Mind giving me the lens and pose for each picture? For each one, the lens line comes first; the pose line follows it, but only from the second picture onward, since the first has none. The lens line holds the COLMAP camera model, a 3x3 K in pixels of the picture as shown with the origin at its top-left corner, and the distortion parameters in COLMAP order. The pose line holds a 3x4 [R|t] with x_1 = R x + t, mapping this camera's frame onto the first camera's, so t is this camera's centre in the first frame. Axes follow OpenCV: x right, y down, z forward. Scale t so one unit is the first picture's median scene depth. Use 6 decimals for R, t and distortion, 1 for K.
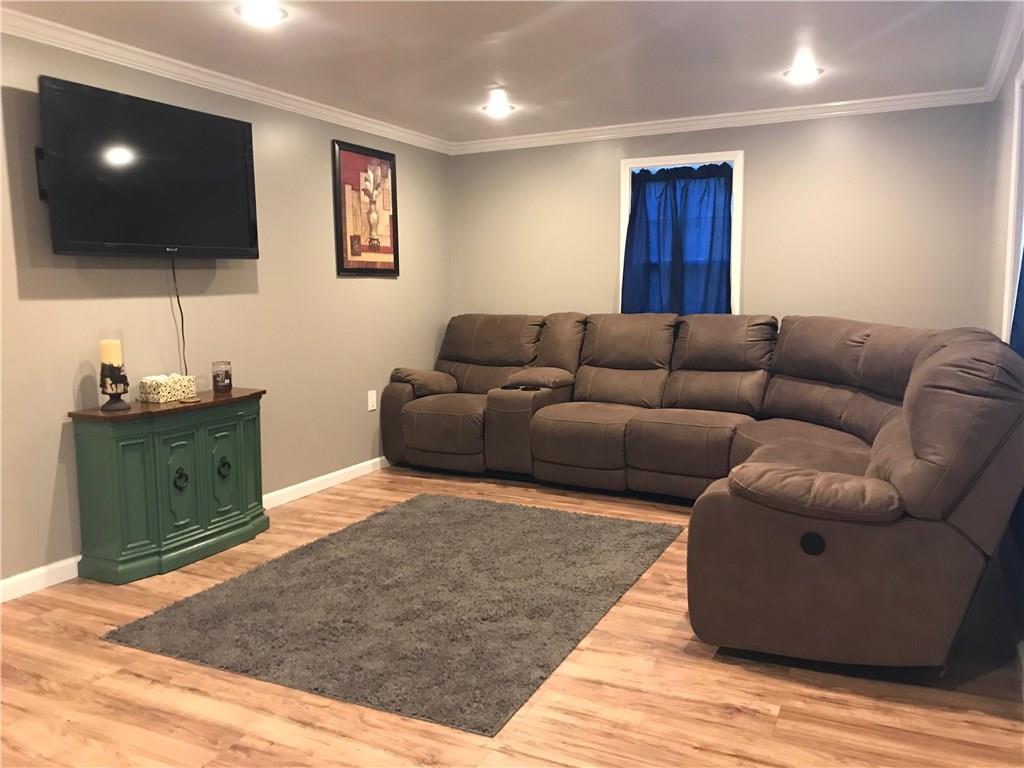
lens RADIAL K [[838.8, 0, 512.5], [0, 838.8, 378.1], [0, 0, 1]] dist [0.069314, -0.108260]
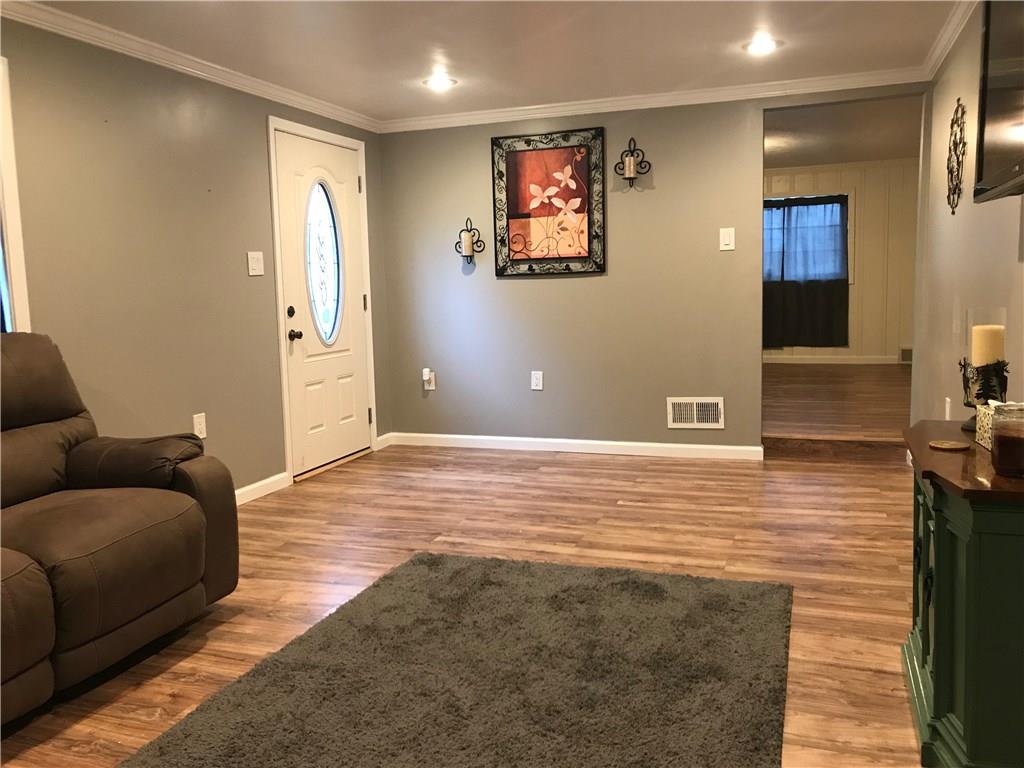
lens RADIAL K [[823.1, 0, 512.0], [0, 823.1, 384.0], [0, 0, 1]] dist [0.126289, -0.297370]
pose [[-0.994658, 0.047881, -0.091445, -0.052579], [0.025799, 0.973108, 0.228901, -0.182766], [0.099946, 0.225320, -0.969145, 1.869875]]
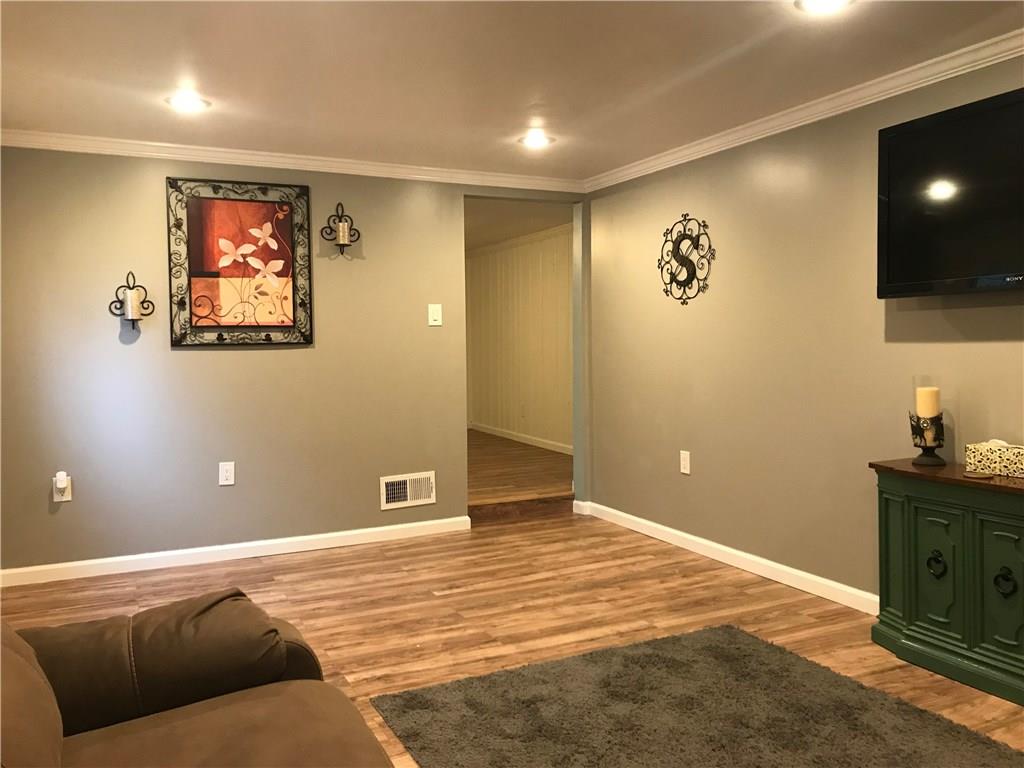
lens RADIAL K [[838.8, 0, 512.5], [0, 838.8, 378.1], [0, 0, 1]] dist [0.069314, -0.108260]
pose [[-0.629509, 0.051079, -0.775312, 0.595558], [-0.065022, 0.990874, 0.118075, -0.156213], [0.774268, 0.124741, -0.620443, 1.424338]]
